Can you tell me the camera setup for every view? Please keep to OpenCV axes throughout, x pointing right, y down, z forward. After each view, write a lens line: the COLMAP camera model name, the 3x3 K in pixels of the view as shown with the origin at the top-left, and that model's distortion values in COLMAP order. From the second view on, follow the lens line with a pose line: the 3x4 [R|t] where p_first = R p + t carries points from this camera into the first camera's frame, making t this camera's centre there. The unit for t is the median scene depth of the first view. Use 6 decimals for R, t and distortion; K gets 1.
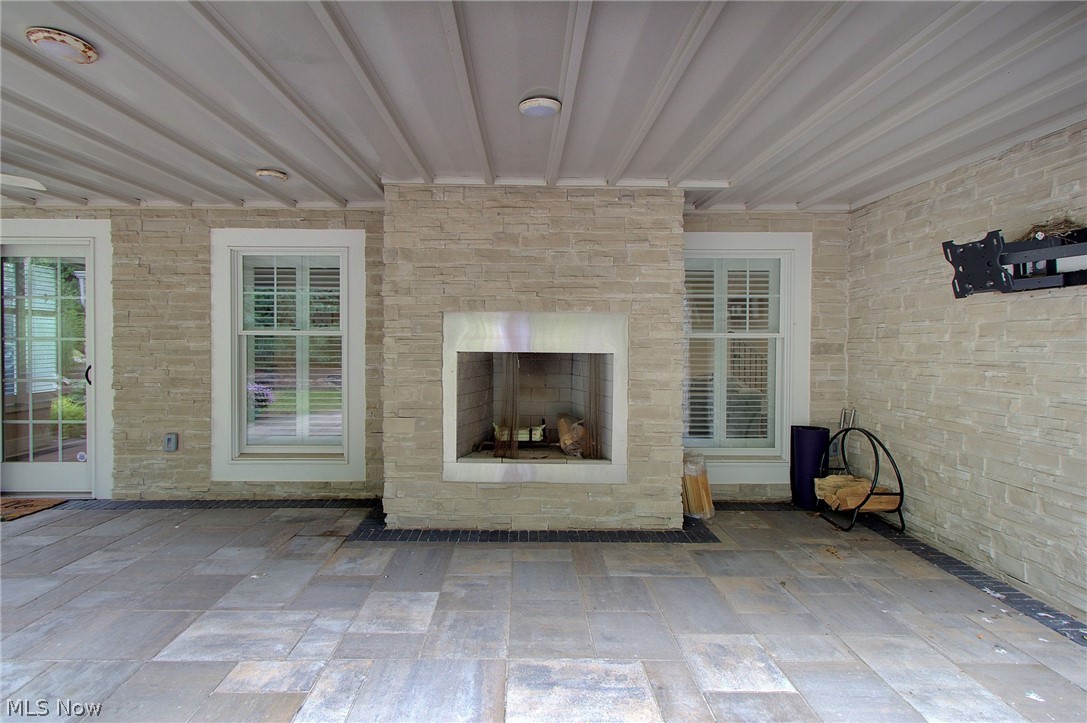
lens RADIAL K [[500.3, 0, 546.0], [0, 500.3, 367.4], [0, 0, 1]] dist [-0.001917, -0.002090]
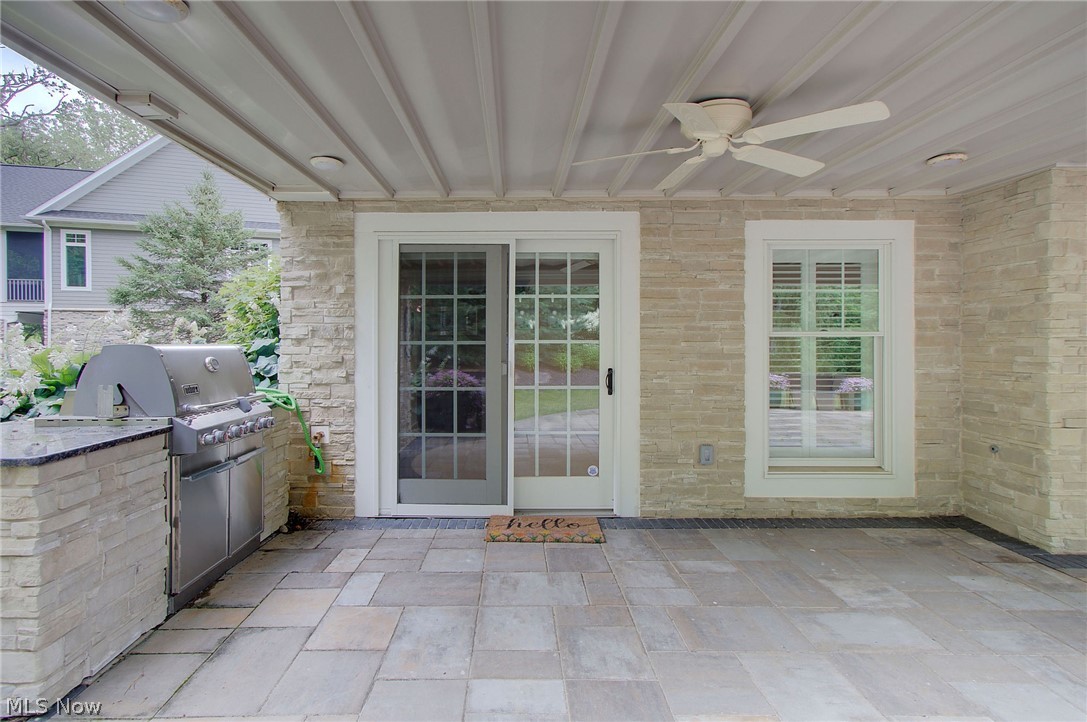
lens RADIAL K [[500.3, 0, 535.1], [0, 500.3, 359.8], [0, 0, 1]] dist [-0.001917, -0.002090]
pose [[0.999843, -0.004258, -0.017223, -1.042828], [0.004016, 0.999893, -0.014073, -0.011502], [0.017281, 0.014001, 0.999753, 0.079713]]
